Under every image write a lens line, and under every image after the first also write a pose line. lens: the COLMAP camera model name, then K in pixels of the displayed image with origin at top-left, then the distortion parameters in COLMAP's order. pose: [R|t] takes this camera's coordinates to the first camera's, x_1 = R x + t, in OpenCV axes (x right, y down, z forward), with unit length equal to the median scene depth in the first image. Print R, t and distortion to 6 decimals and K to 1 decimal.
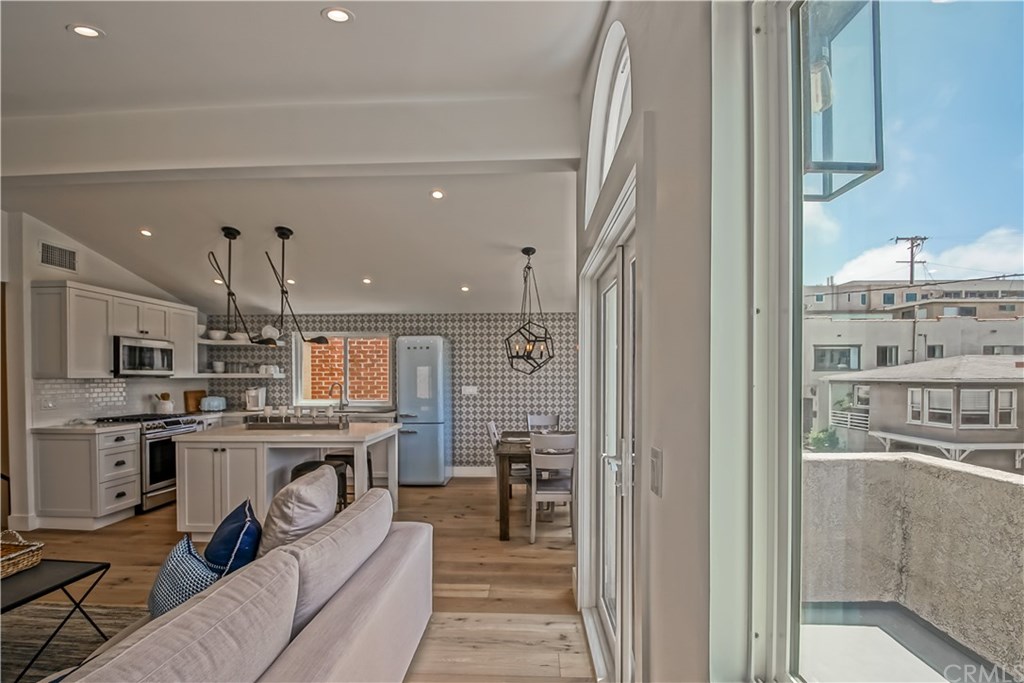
lens RADIAL K [[456.5, 0, 506.9], [0, 456.5, 376.1], [0, 0, 1]] dist [0.006337, -0.012088]
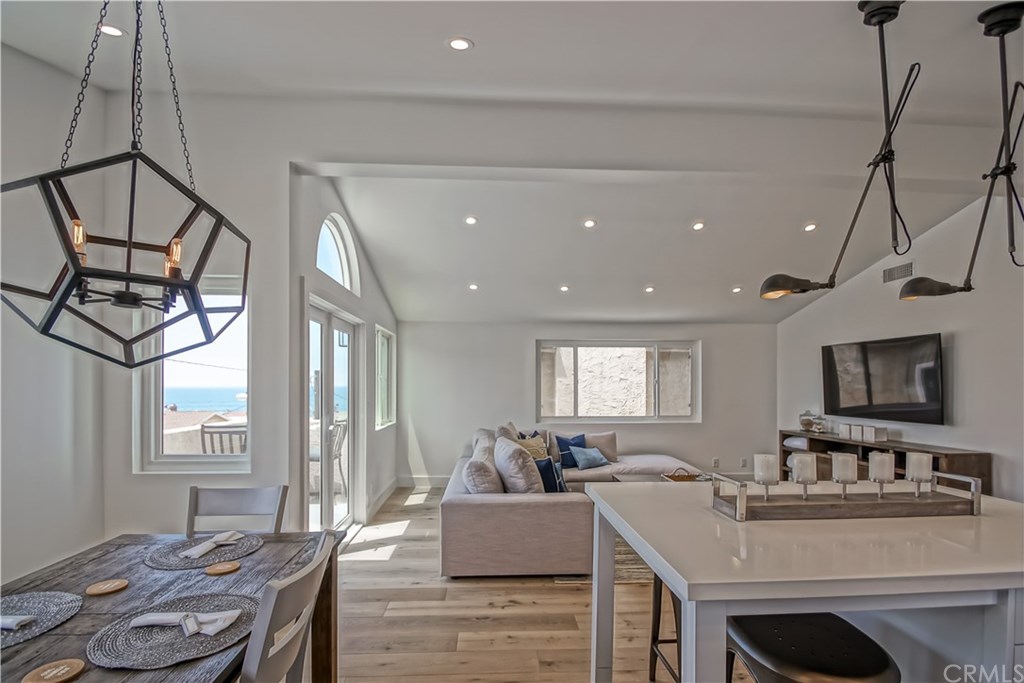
lens RADIAL K [[456.5, 0, 506.9], [0, 456.5, 384.8], [0, 0, 1]] dist [0.006337, -0.012088]
pose [[-0.995331, 0.002330, -0.096490, -0.113709], [0.002586, 0.999993, -0.002525, 0.006520], [0.096484, -0.002762, -0.995331, 1.137835]]
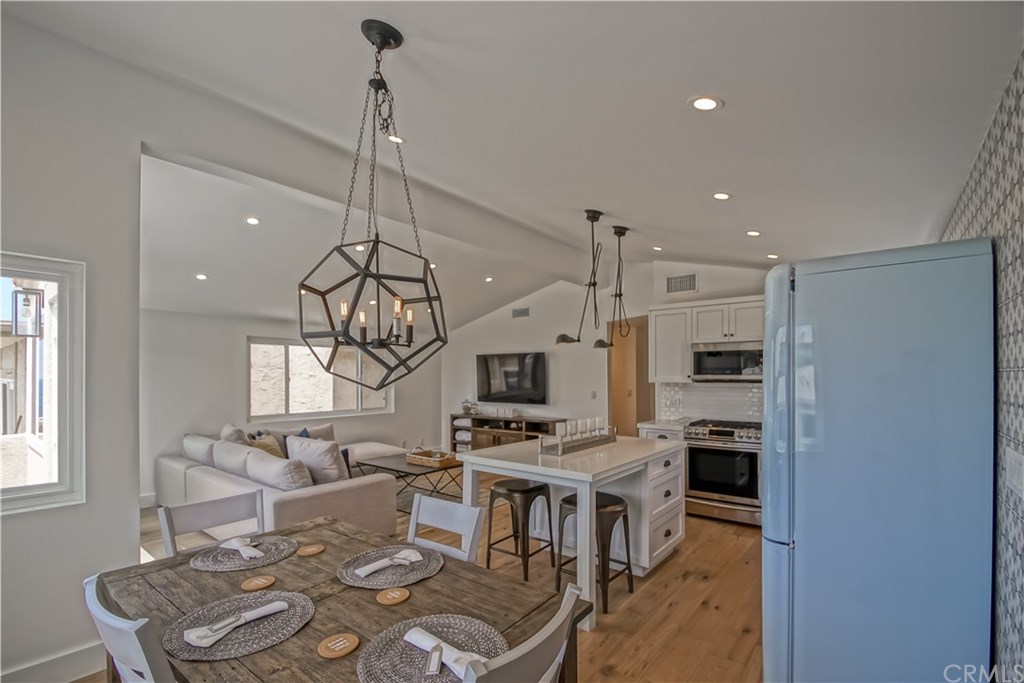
lens RADIAL K [[456.5, 0, 510.3], [0, 456.5, 379.0], [0, 0, 1]] dist [0.006337, -0.012088]
pose [[-0.590593, 0.007165, -0.806938, 0.243018], [0.003766, 0.999974, 0.006122, -0.011254], [0.806961, 0.000577, -0.590605, 1.160871]]
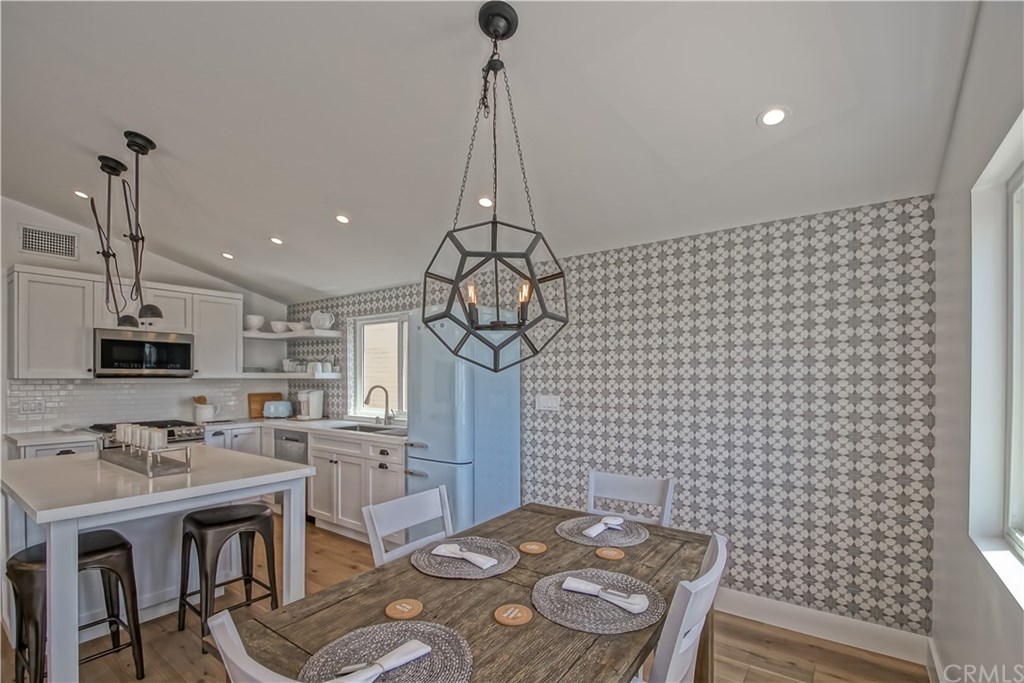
lens RADIAL K [[456.5, 0, 511.0], [0, 456.5, 375.5], [0, 0, 1]] dist [0.006337, -0.012088]
pose [[0.834499, -0.000271, -0.551009, 0.224275], [-0.001565, 0.999995, -0.002863, 0.000500], [0.551007, 0.003251, 0.834495, 0.647738]]
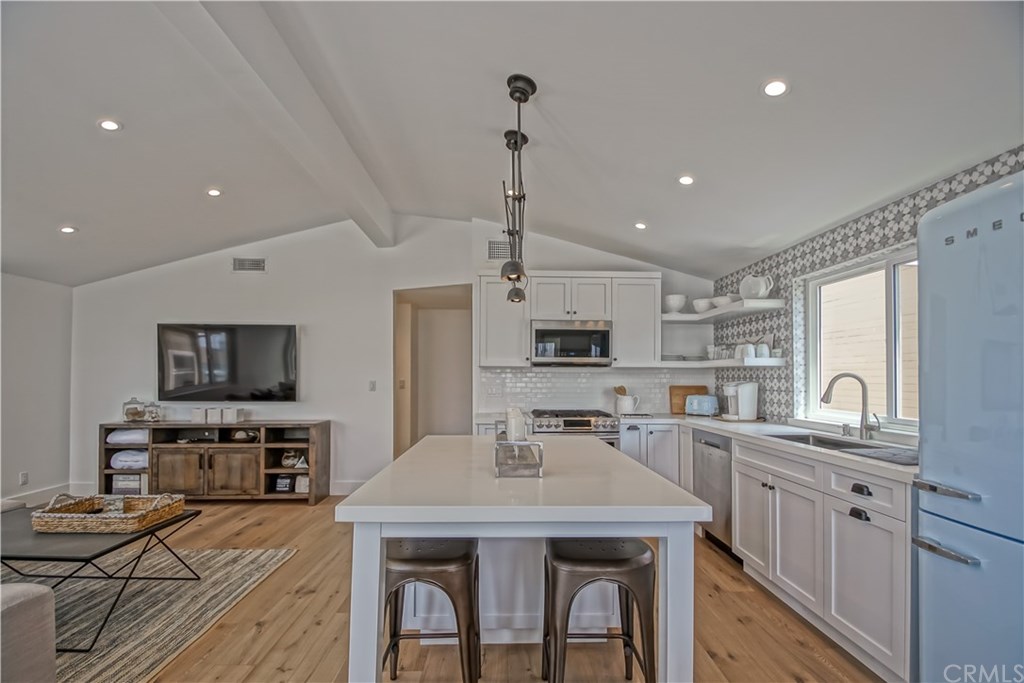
lens RADIAL K [[456.5, 0, 508.6], [0, 456.5, 370.7], [0, 0, 1]] dist [0.006337, -0.012088]
pose [[0.069768, -0.013111, -0.997477, 0.040136], [-0.004041, 0.999902, -0.013425, 0.023030], [0.997555, 0.004967, 0.069708, 0.801191]]
